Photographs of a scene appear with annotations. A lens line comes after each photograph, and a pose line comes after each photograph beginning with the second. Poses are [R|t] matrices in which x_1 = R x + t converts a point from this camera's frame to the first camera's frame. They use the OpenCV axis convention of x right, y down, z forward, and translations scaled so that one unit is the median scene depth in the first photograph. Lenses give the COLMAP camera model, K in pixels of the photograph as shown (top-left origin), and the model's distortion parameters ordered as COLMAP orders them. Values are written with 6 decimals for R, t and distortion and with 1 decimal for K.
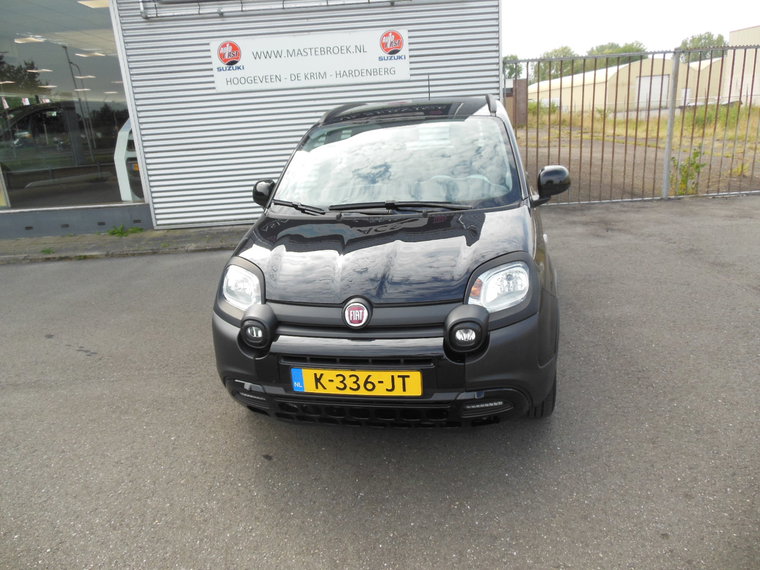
lens RADIAL K [[571.2, 0, 380.0], [0, 571.2, 285.0], [0, 0, 1]] dist [-0.094522, 0.149018]
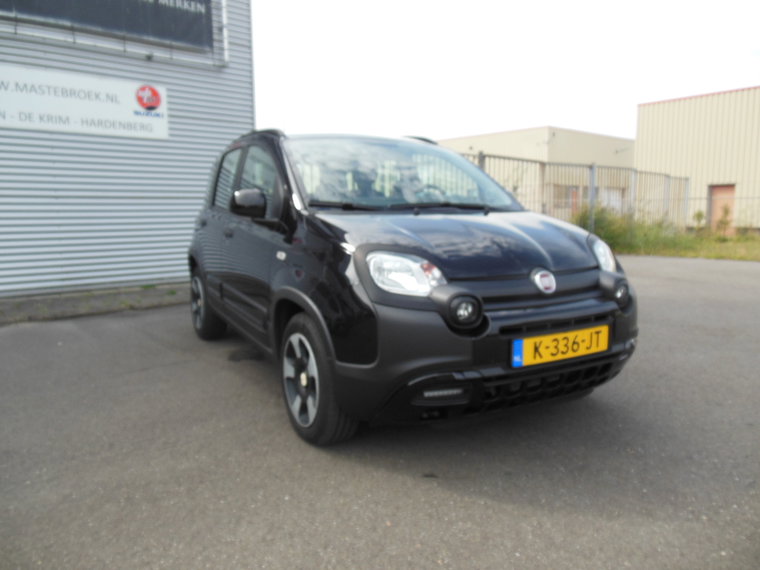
lens RADIAL K [[569.6, 0, 381.7], [0, 569.6, 265.1], [0, 0, 1]] dist [-0.010802, 0.003640]
pose [[0.765996, -0.003272, 0.642837, -0.808122], [0.141405, 0.976352, -0.163527, 0.126613], [-0.627100, 0.216161, 0.748345, 0.339942]]
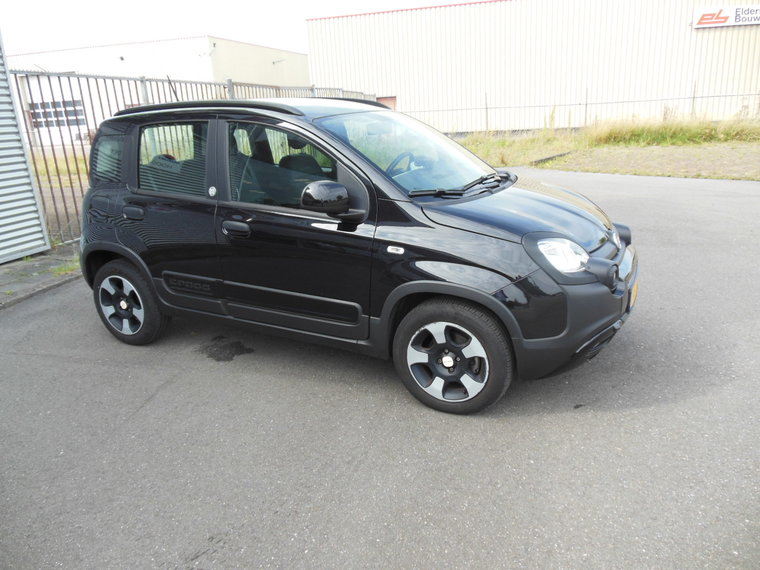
lens RADIAL K [[569.5, 0, 376.4], [0, 569.5, 283.8], [0, 0, 1]] dist [-0.046397, 0.057613]
pose [[0.277844, -0.233559, 0.931801, -1.266796], [0.305233, 0.941189, 0.144897, -0.191185], [-0.910843, 0.244158, 0.332794, 0.940479]]
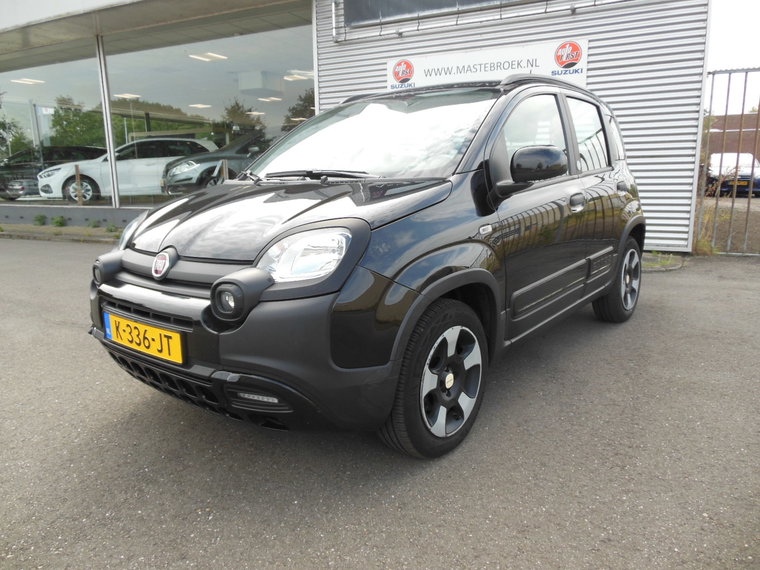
lens RADIAL K [[569.5, 0, 376.4], [0, 569.5, 283.8], [0, 0, 1]] dist [-0.046397, 0.057613]
pose [[0.883542, 0.135910, -0.448199, 0.572103], [-0.172143, 0.984223, -0.040896, 0.050946], [0.435569, 0.113287, 0.892998, 0.297200]]
